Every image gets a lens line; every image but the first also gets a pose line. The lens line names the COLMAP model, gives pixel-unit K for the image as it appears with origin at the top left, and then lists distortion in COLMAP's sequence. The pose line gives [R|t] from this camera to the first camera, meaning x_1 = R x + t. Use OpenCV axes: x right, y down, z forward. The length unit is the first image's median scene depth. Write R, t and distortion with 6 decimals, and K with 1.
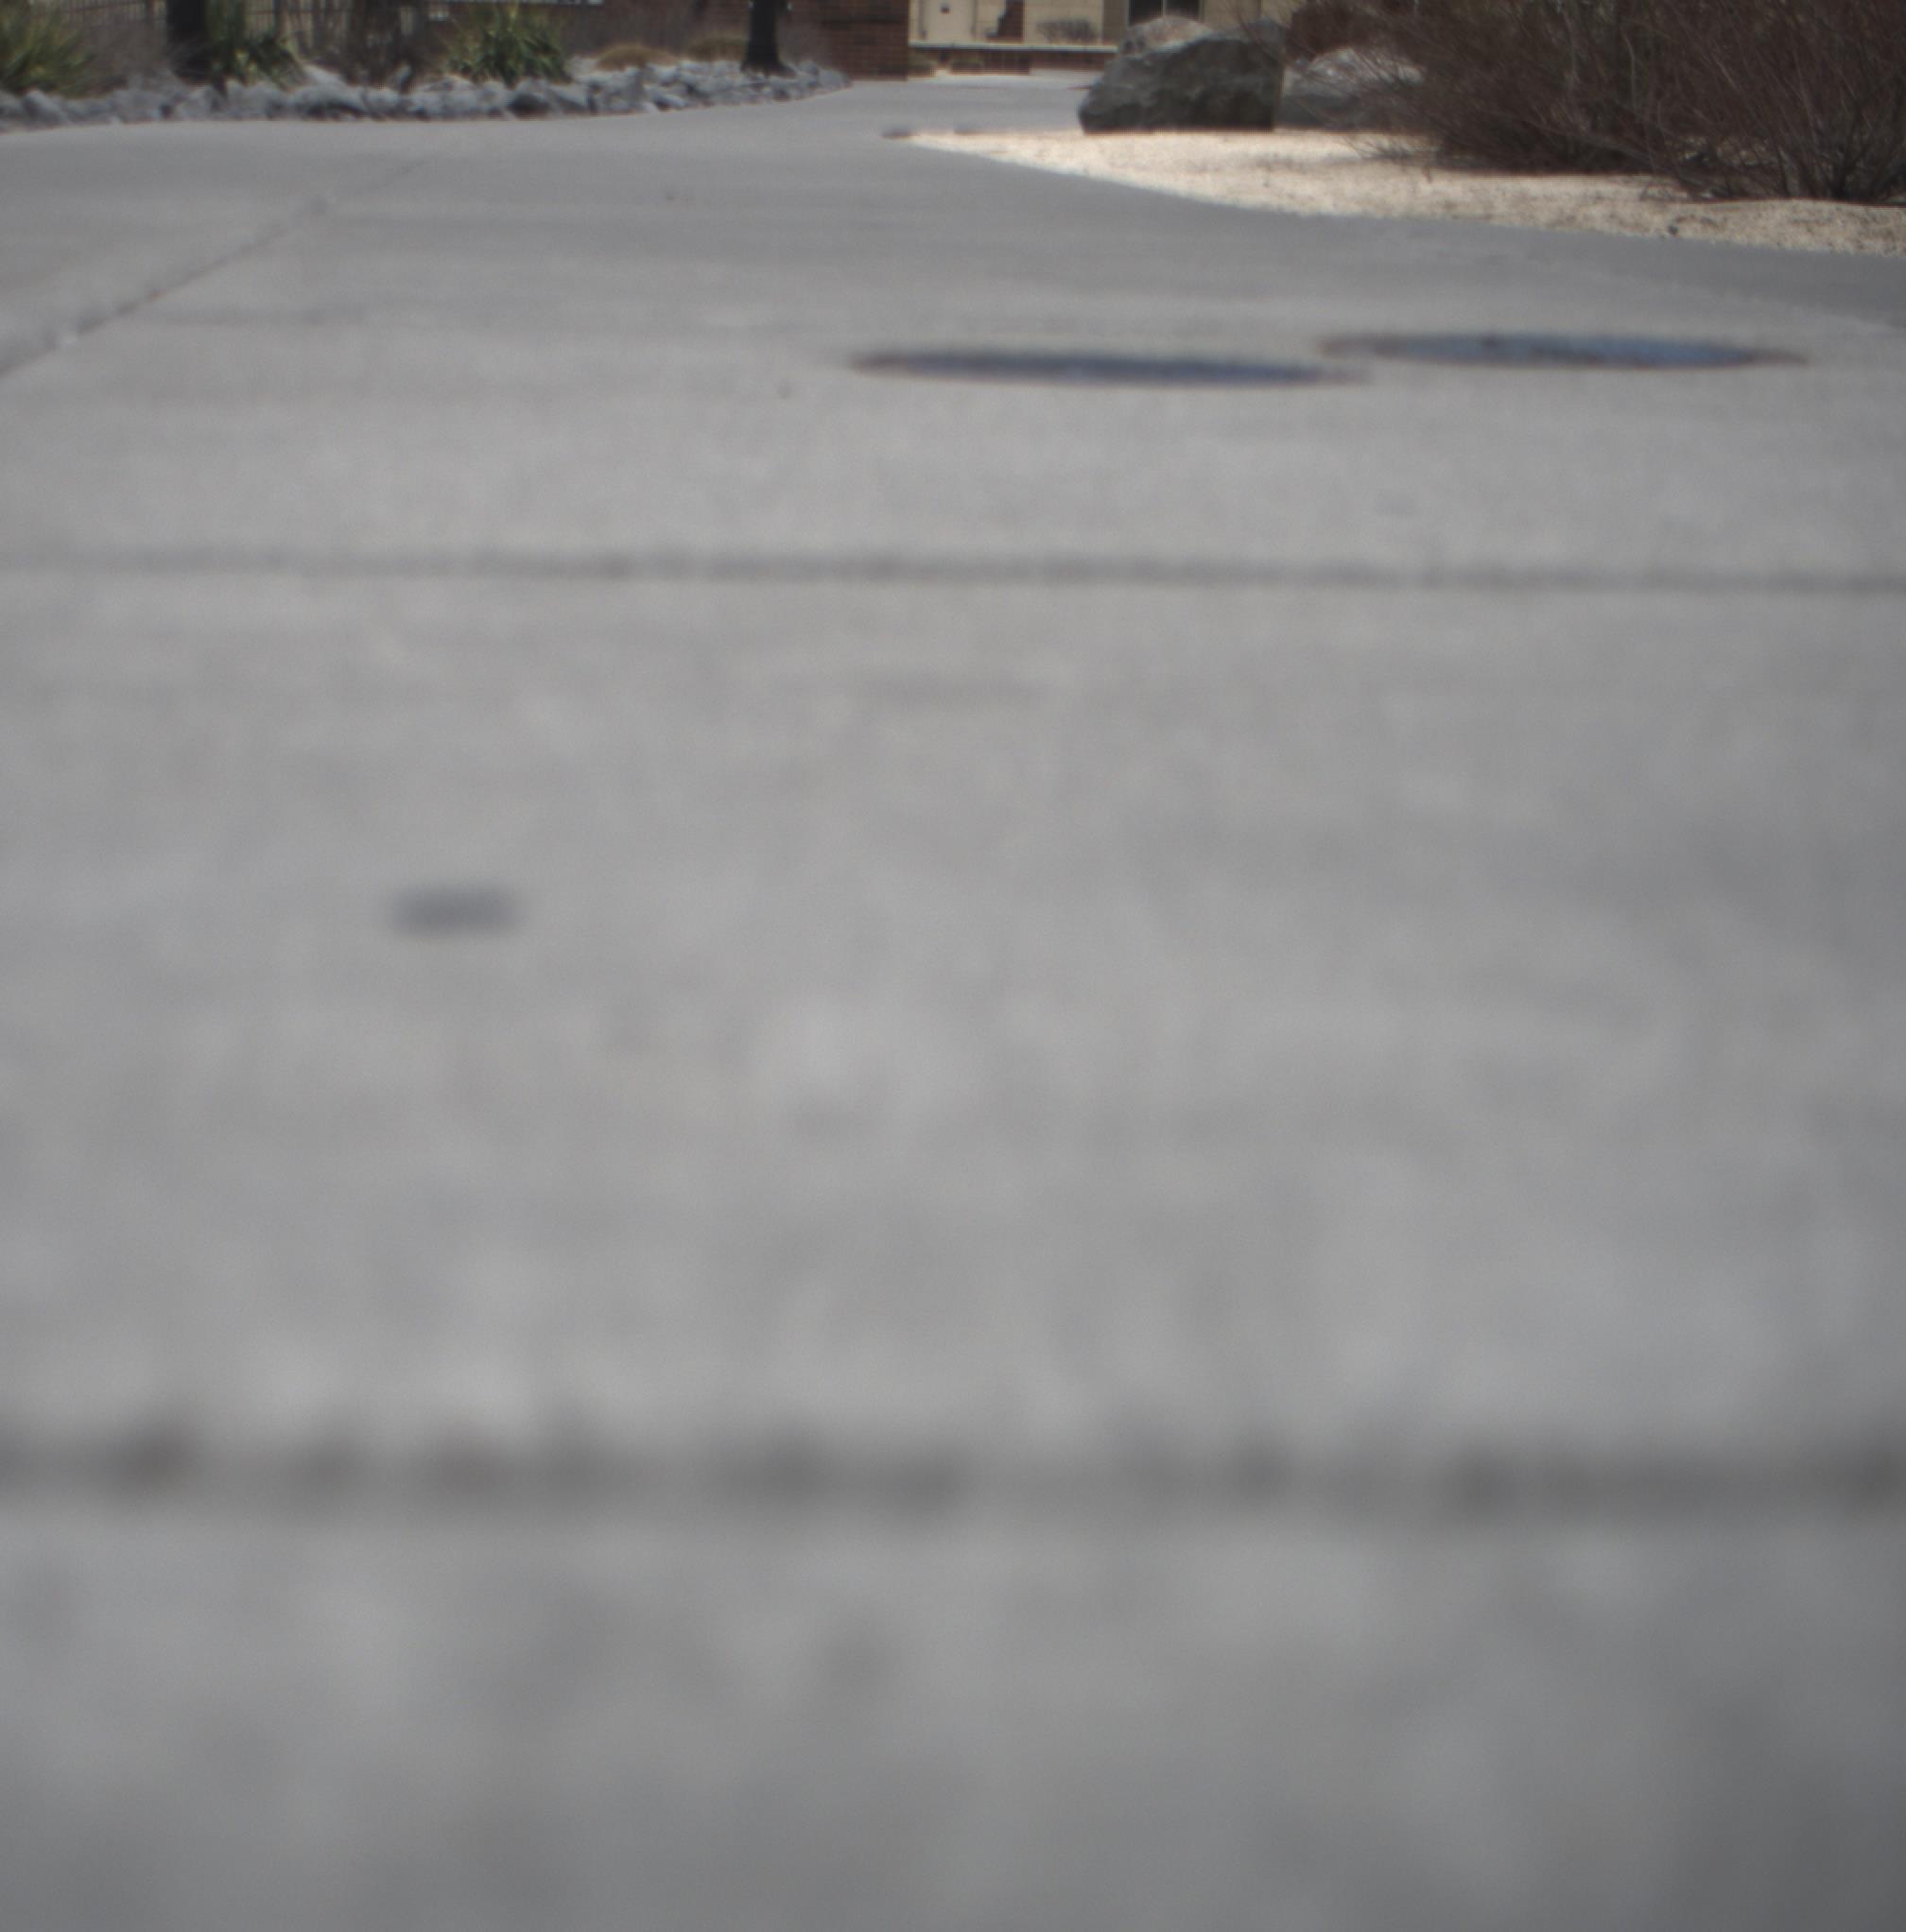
lens RADIAL K [[4204.0, 0, 742.3], [0, 4204.0, 966.9], [0, 0, 1]] dist [-0.170270, 0.703145]
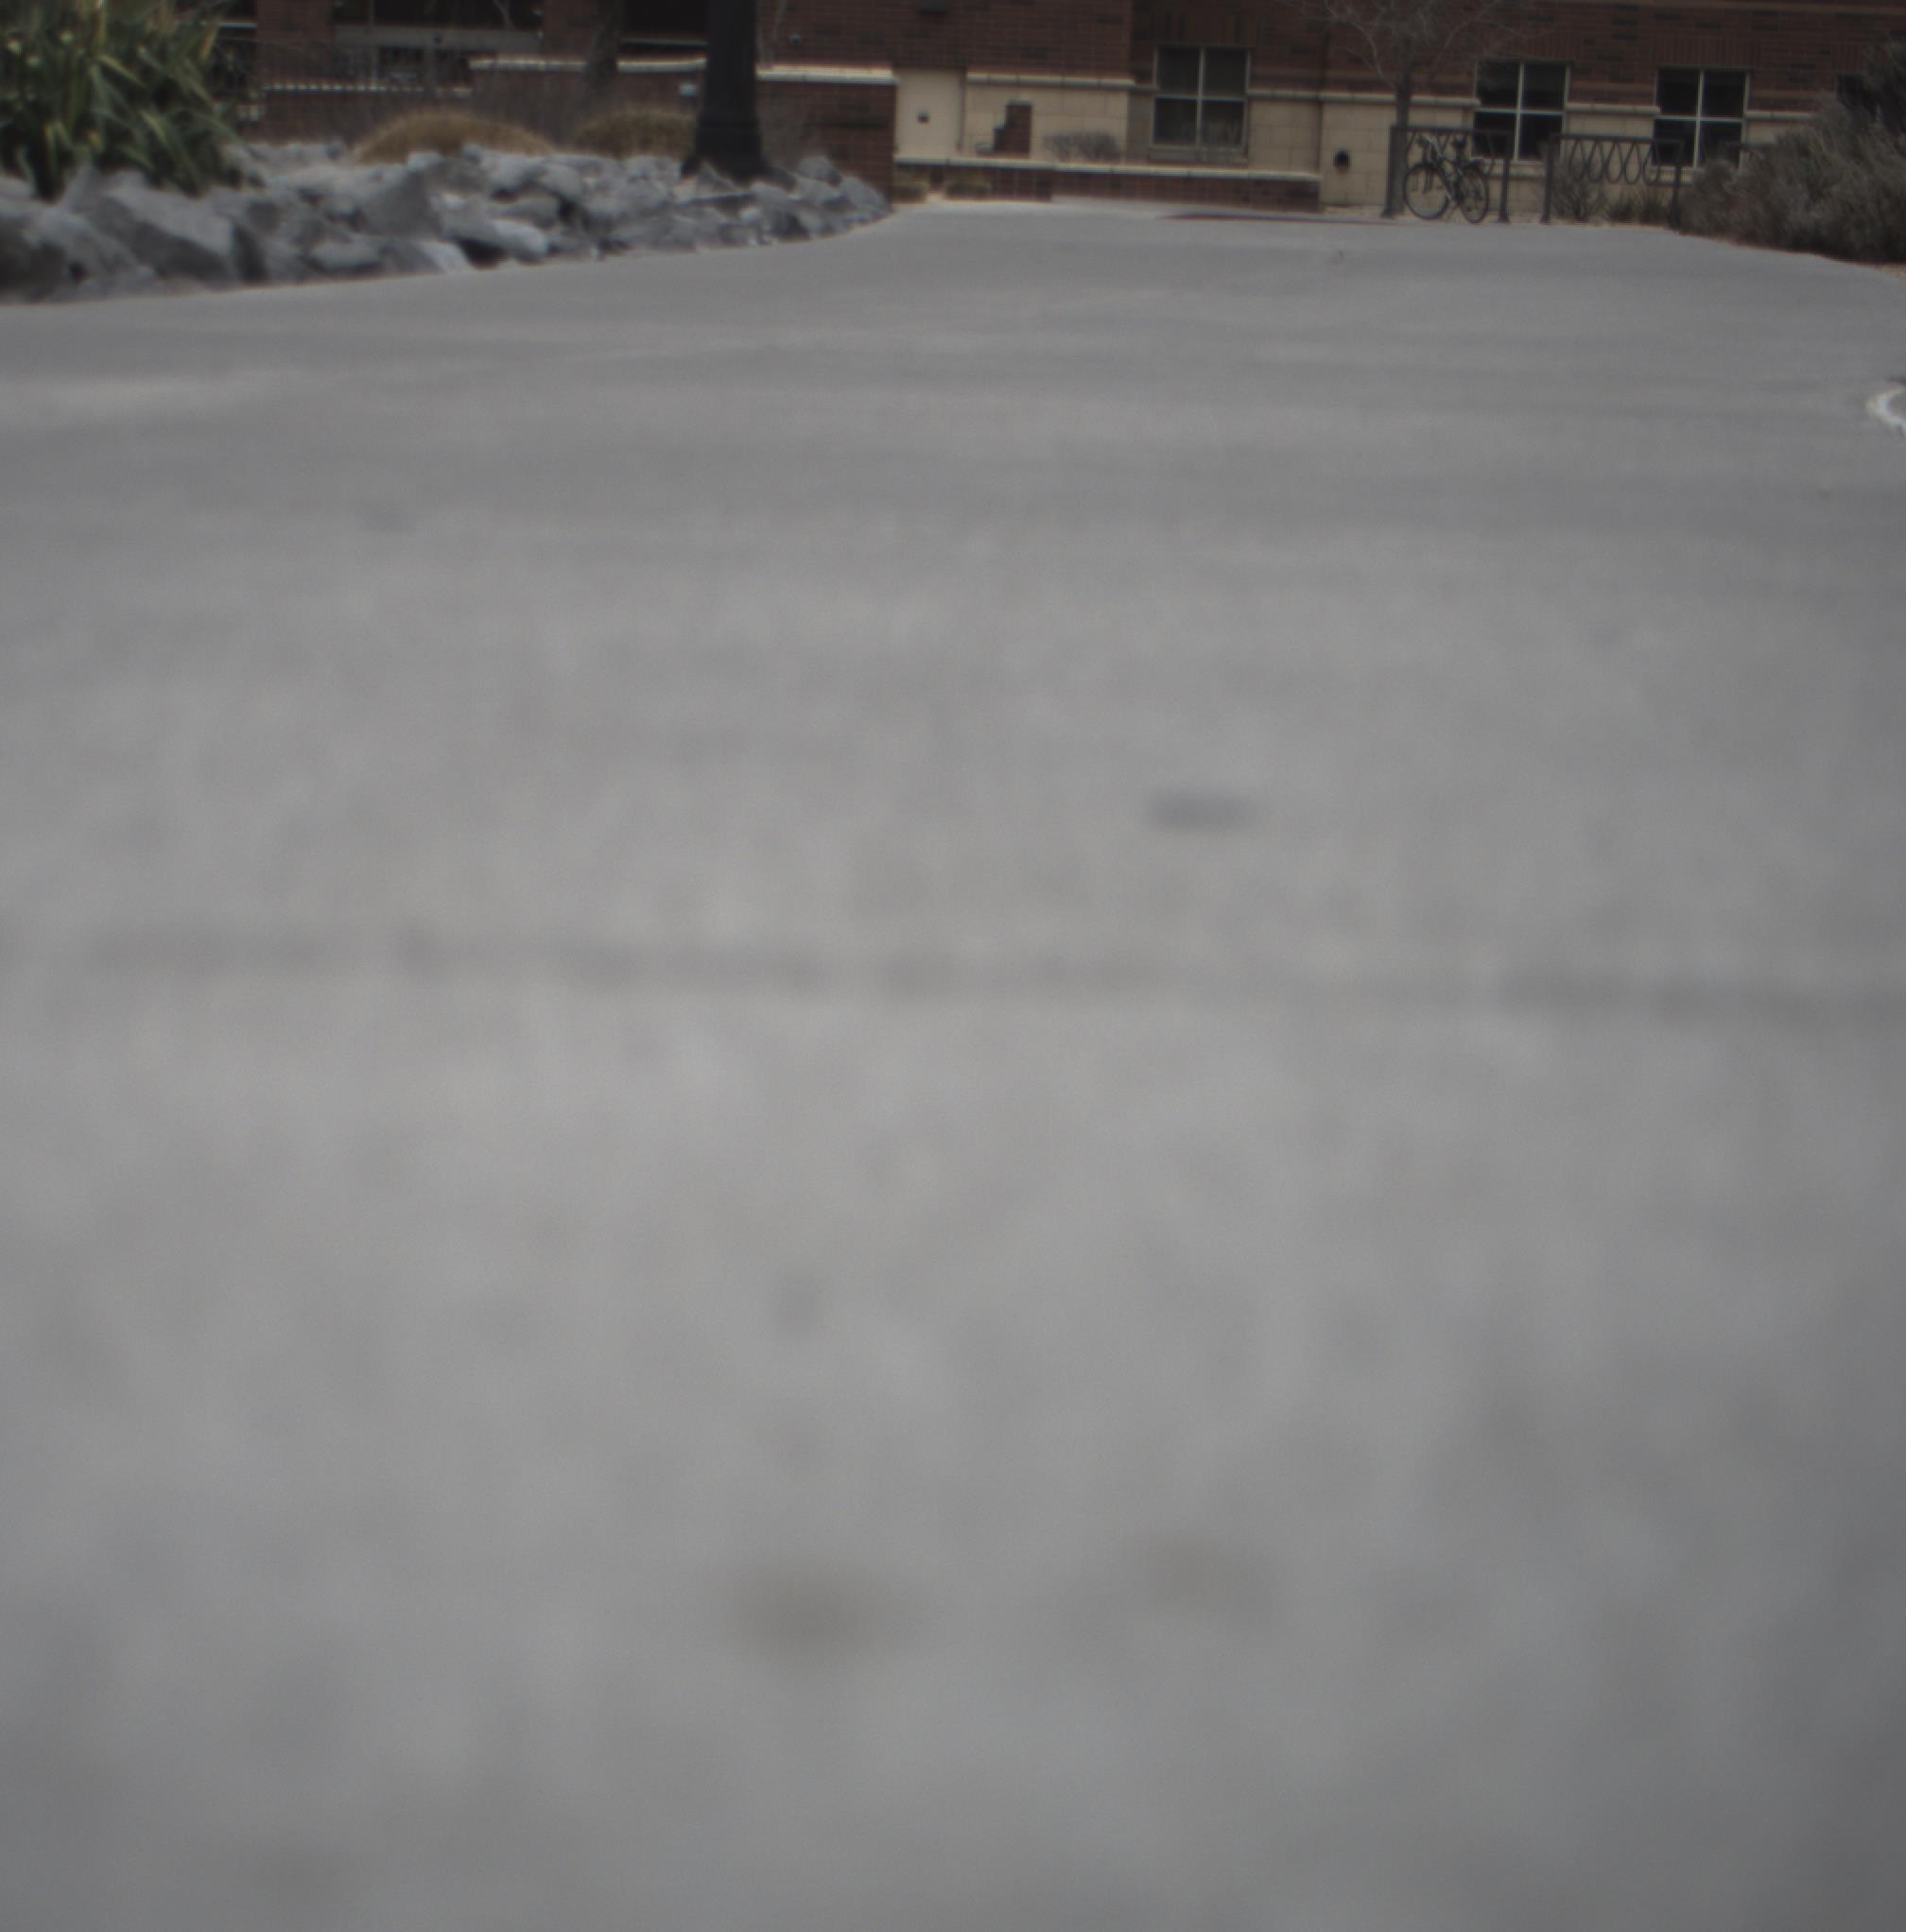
lens RADIAL K [[4204.0, 0, 742.3], [0, 4204.0, 966.9], [0, 0, 1]] dist [-0.170270, 0.703145]
pose [[0.999708, 0.007397, 0.023024, -0.004765], [-0.006694, 0.999513, -0.030495, -0.133475], [-0.023238, 0.030332, 0.999270, 0.640041]]
